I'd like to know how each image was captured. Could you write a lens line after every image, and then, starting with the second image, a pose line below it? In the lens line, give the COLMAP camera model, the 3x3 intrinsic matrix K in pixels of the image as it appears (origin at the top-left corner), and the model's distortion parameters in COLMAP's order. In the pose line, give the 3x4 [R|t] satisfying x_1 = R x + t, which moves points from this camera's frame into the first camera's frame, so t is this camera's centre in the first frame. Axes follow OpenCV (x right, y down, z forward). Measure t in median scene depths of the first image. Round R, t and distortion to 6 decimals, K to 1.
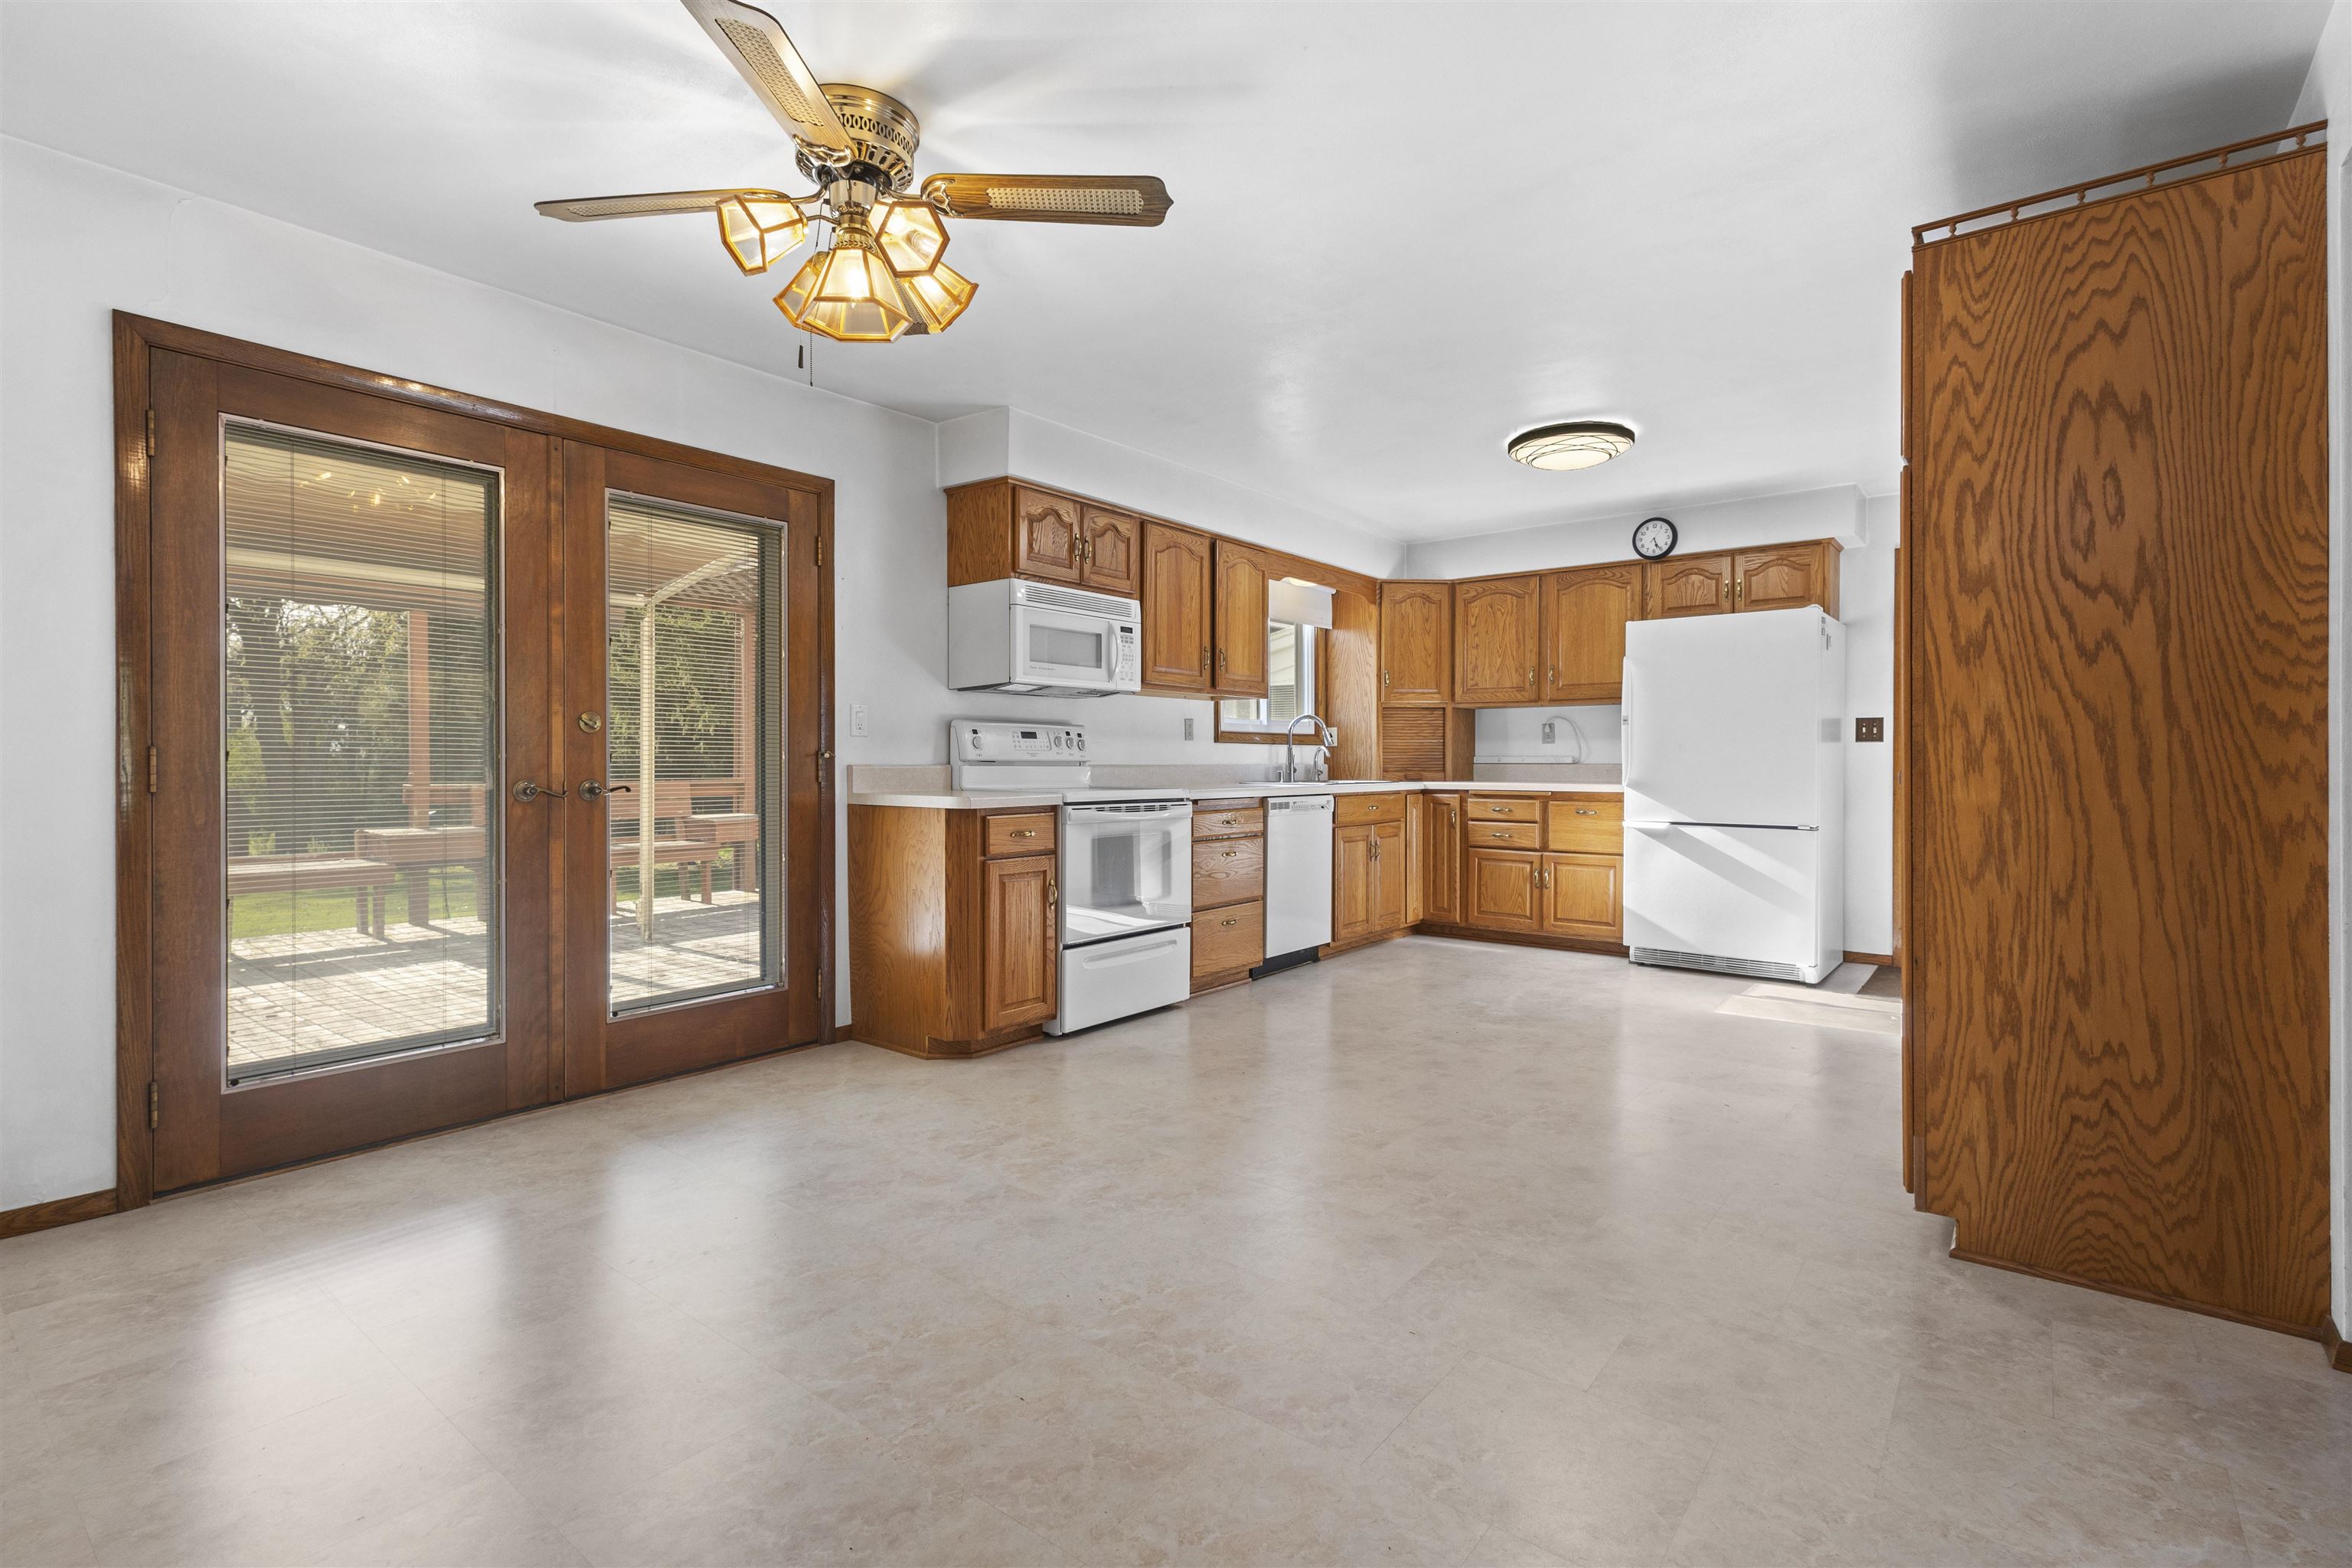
lens RADIAL K [[1082.8, 0, 1164.1], [0, 1082.8, 774.7], [0, 0, 1]] dist [0.011269, -0.002124]
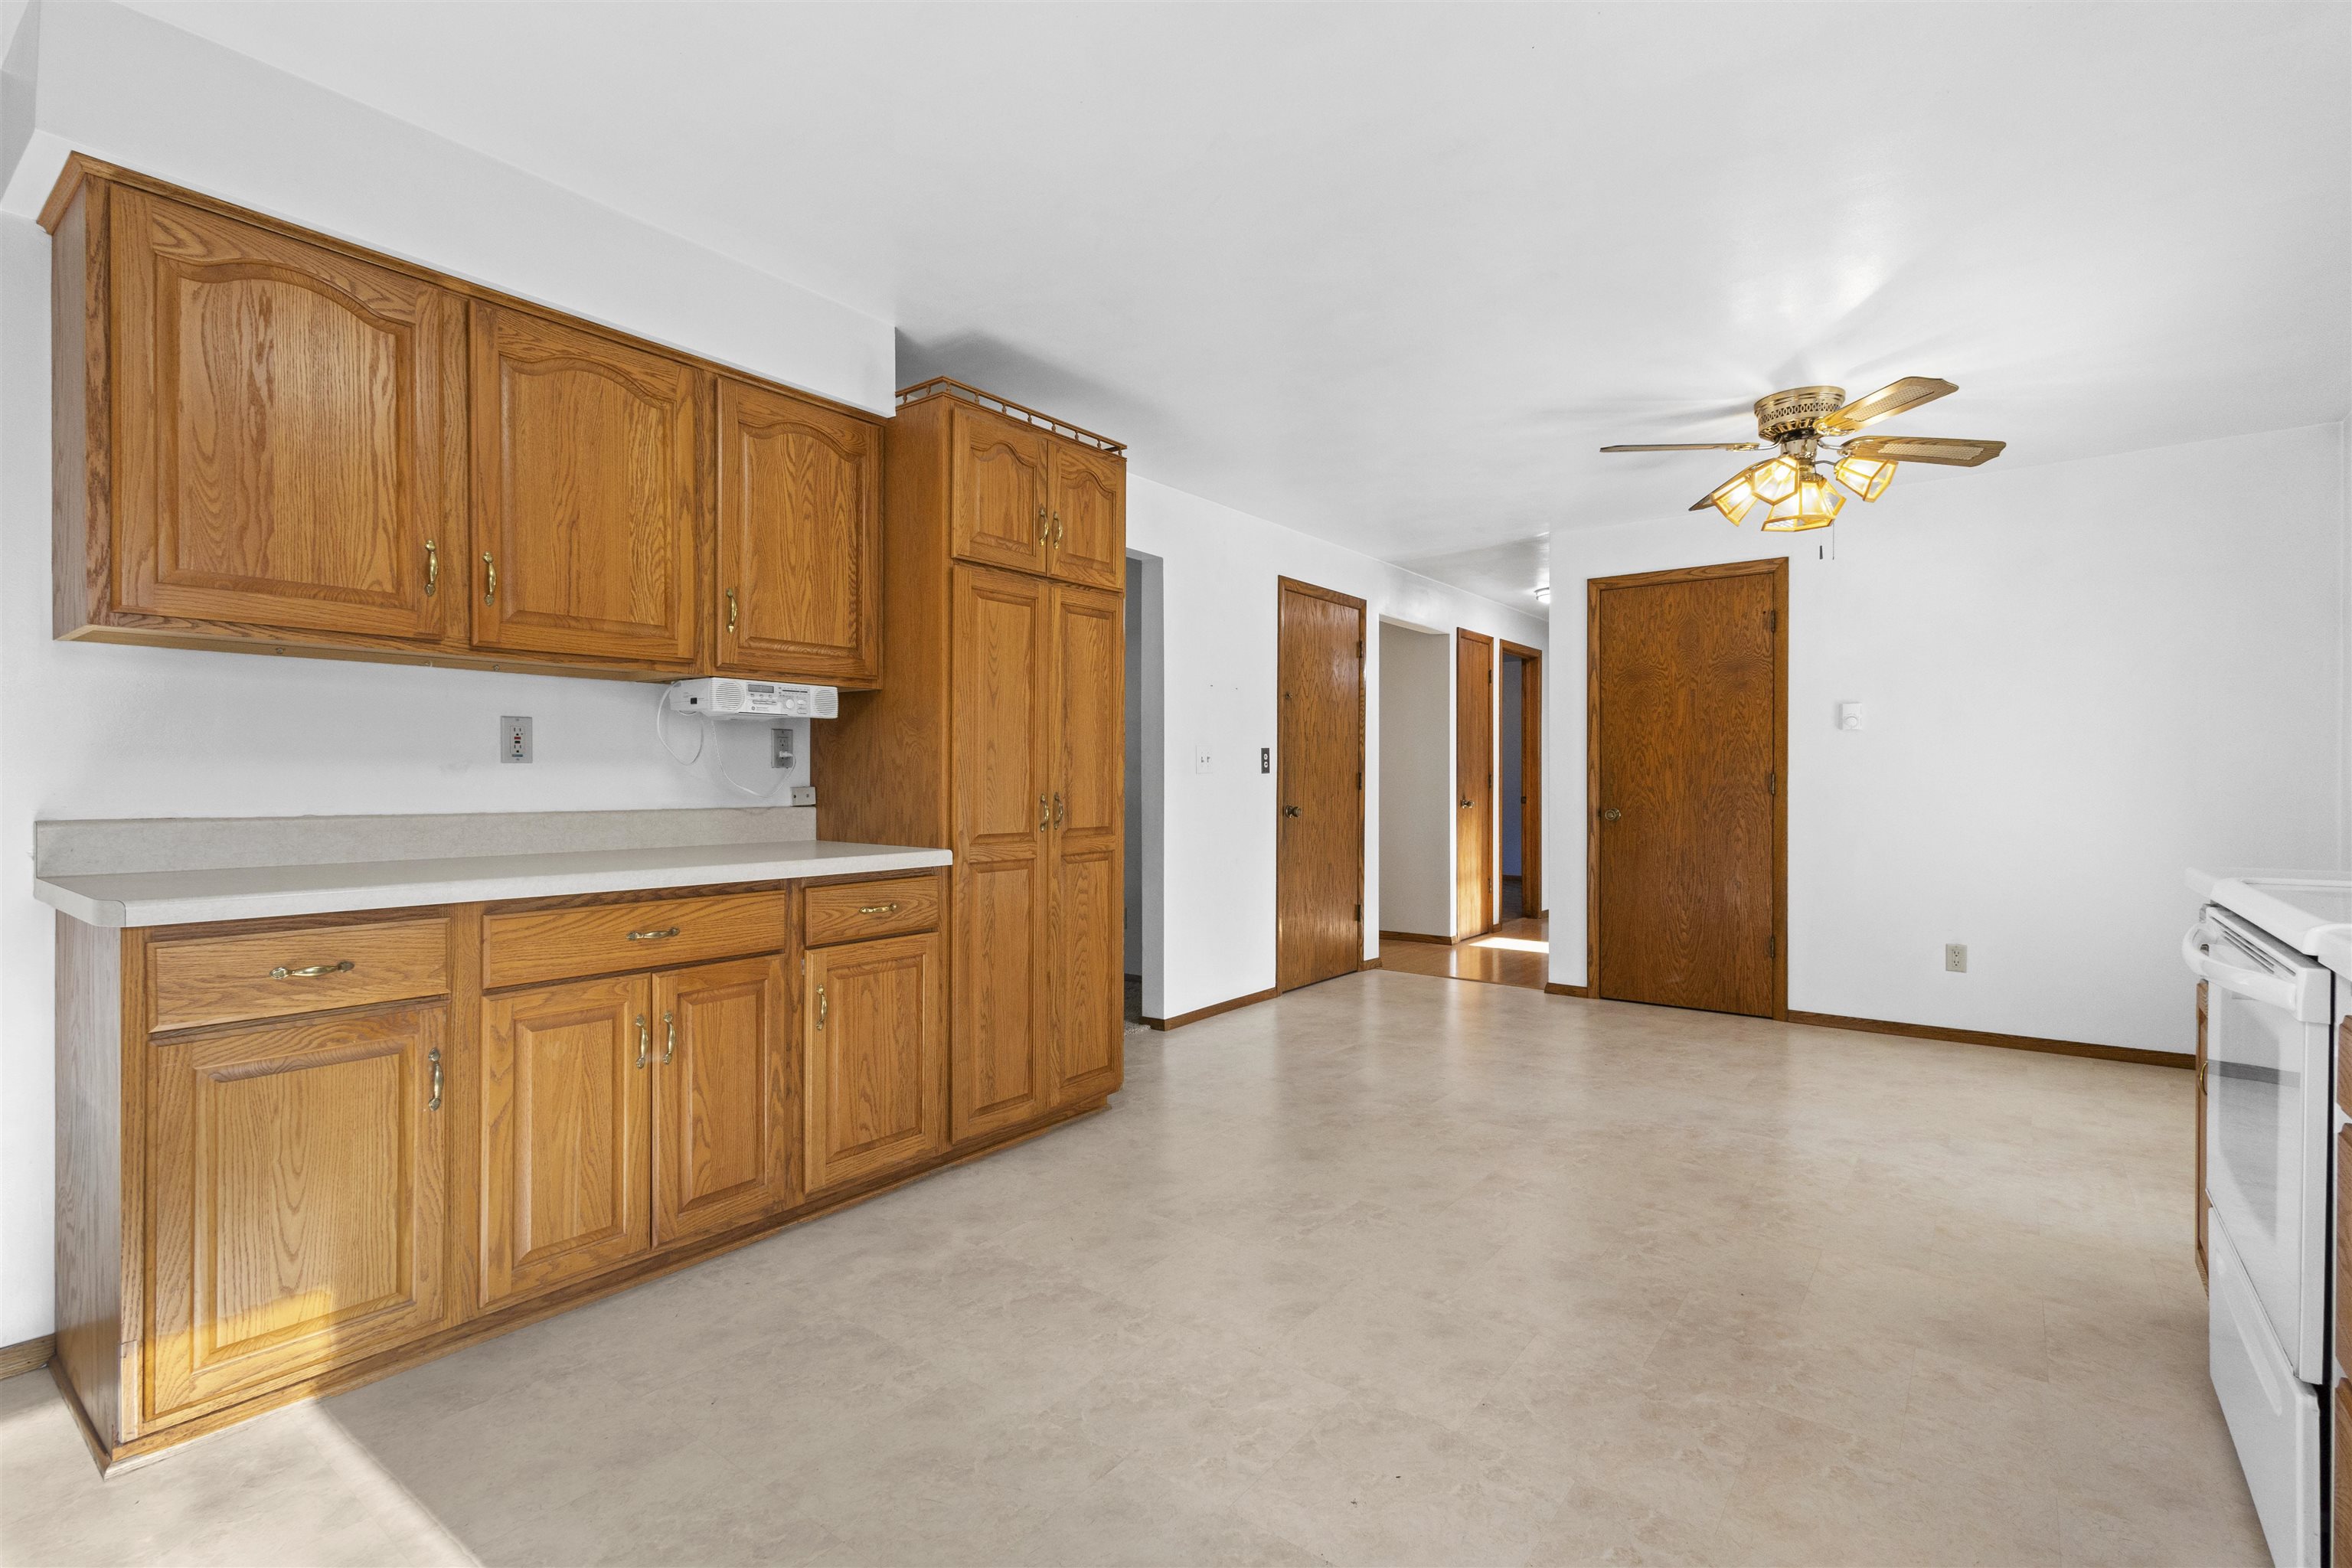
lens RADIAL K [[1082.8, 0, 1168.2], [0, 1082.8, 783.4], [0, 0, 1]] dist [0.011269, -0.002124]
pose [[-0.999854, -0.002716, -0.016870, 0.357315], [-0.002979, 0.999874, 0.015622, -0.029706], [0.016825, 0.015670, -0.999736, 1.378040]]
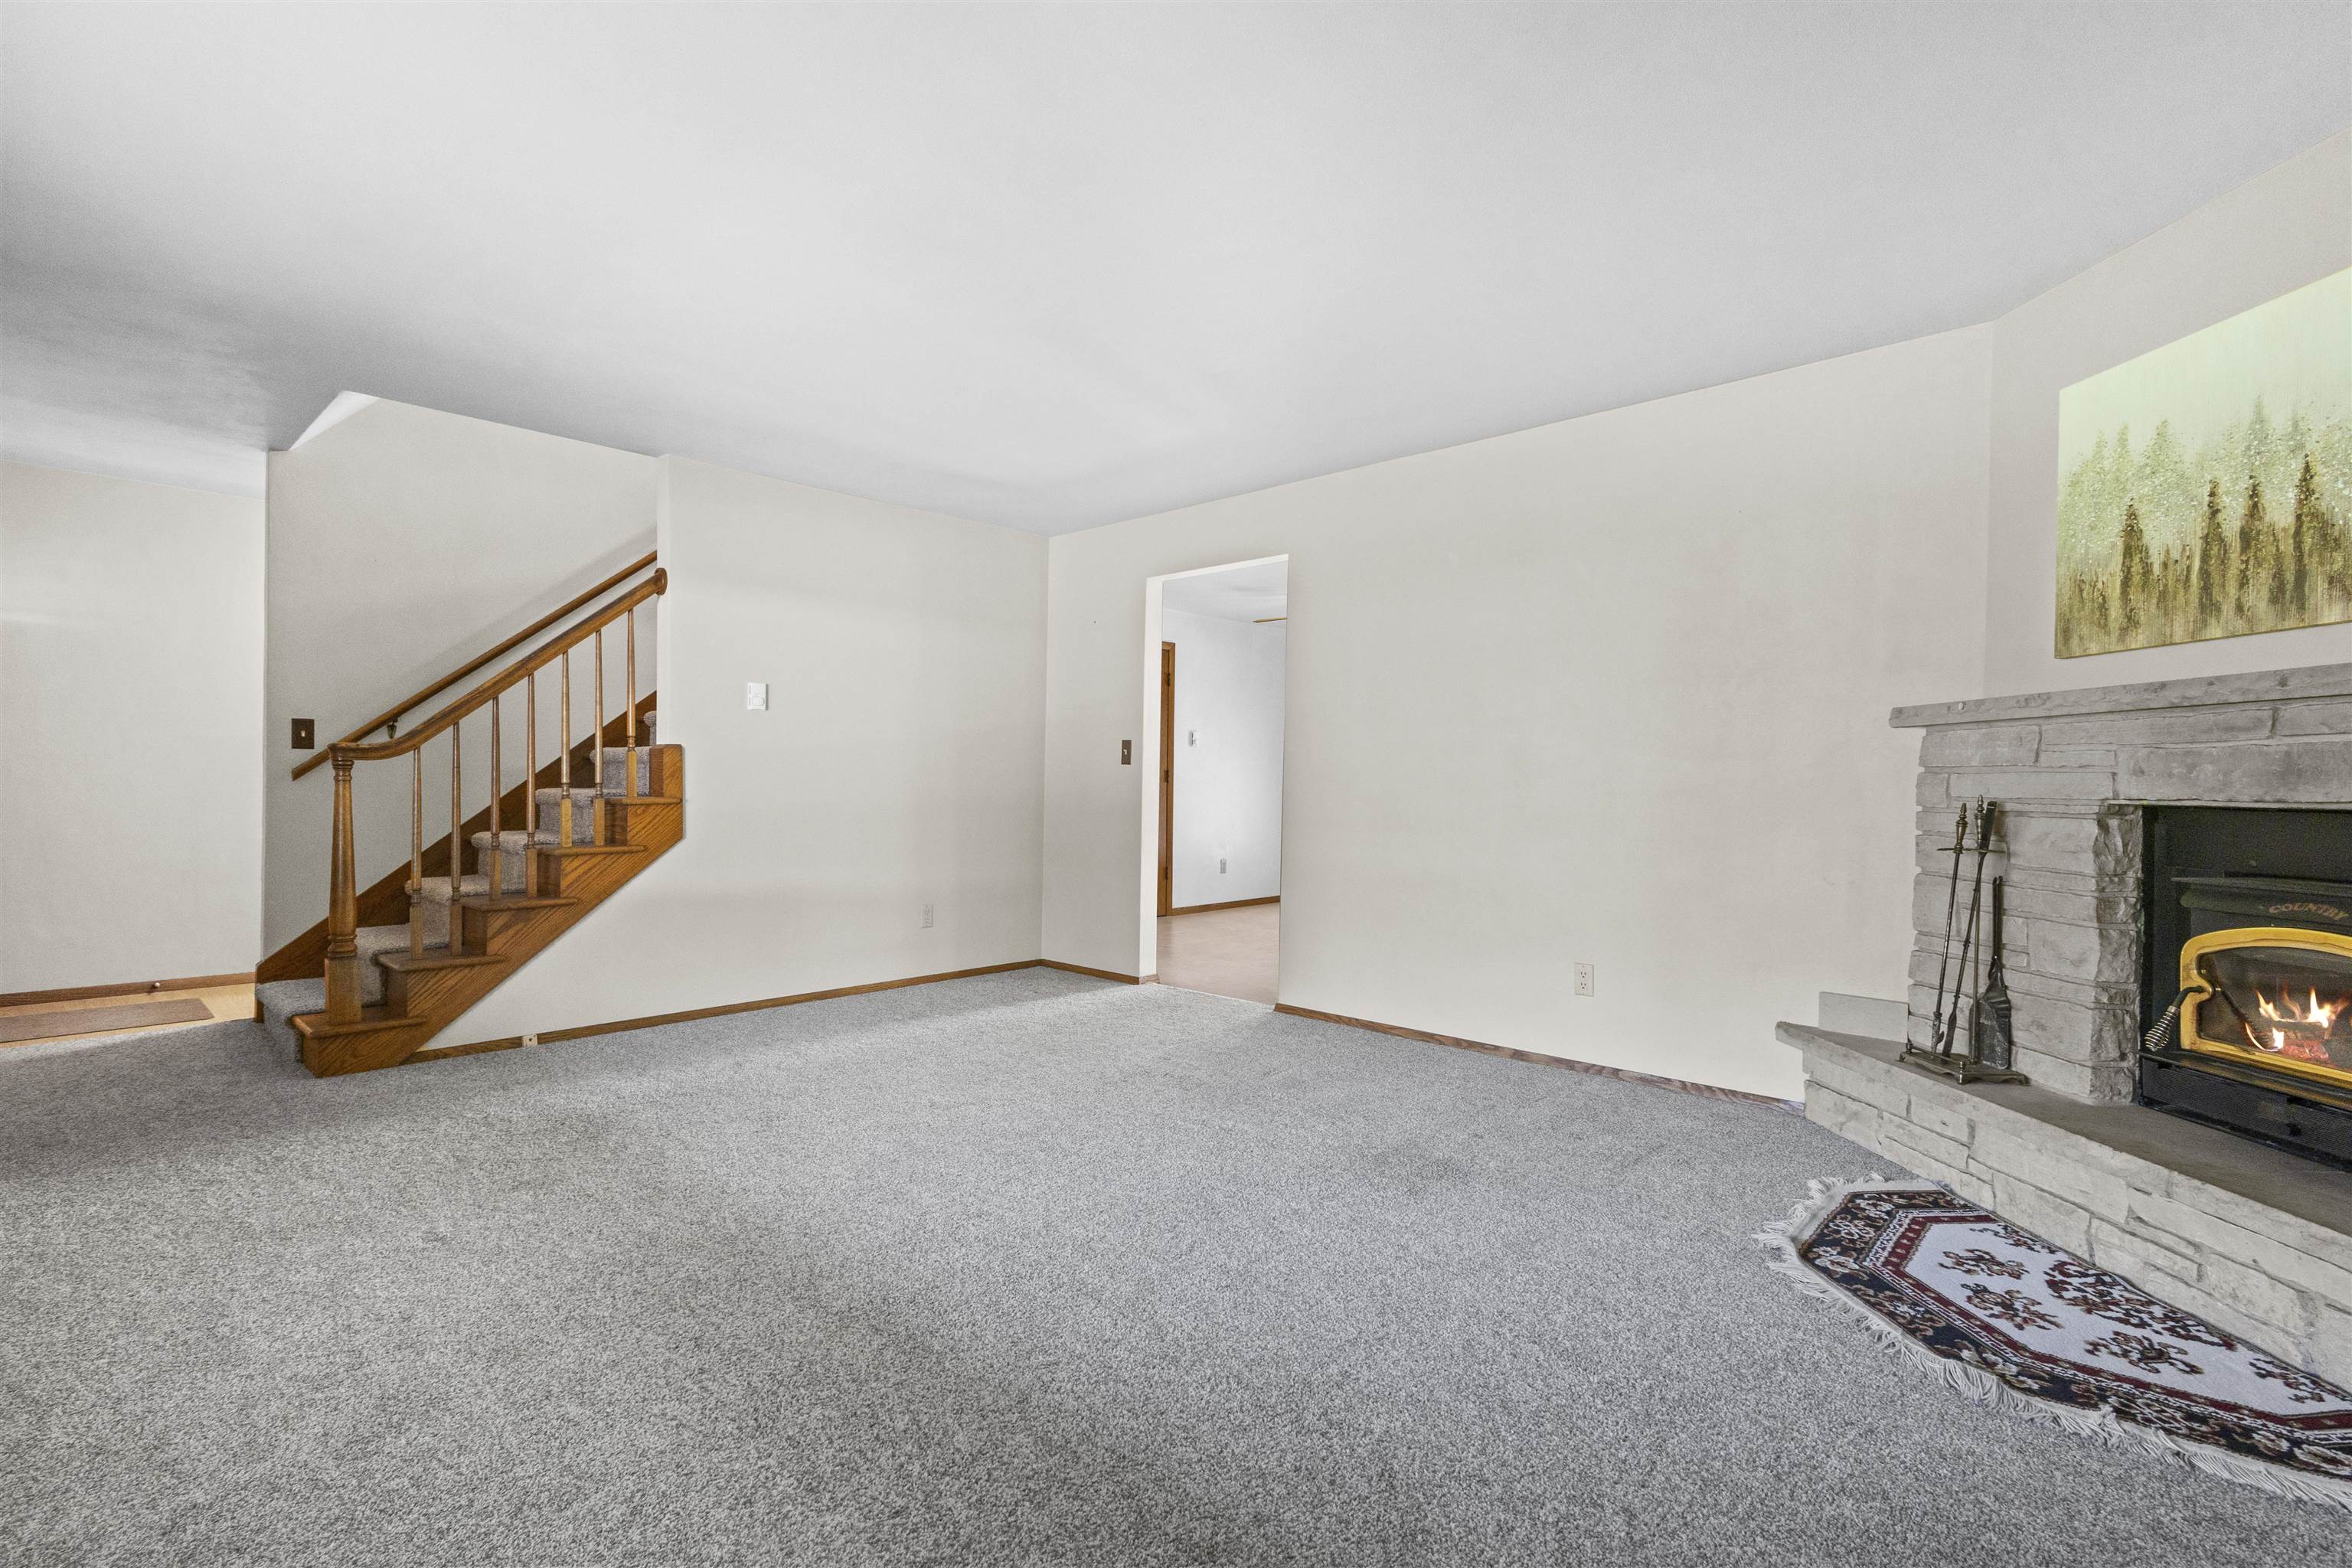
lens RADIAL K [[1082.8, 0, 1176.7], [0, 1082.8, 780.4], [0, 0, 1]] dist [0.011269, -0.002124]
pose [[-0.082161, -0.004902, -0.996607, 1.642024], [-0.022904, 0.999733, -0.003029, -0.000996], [0.996356, 0.022577, -0.082251, 0.403058]]
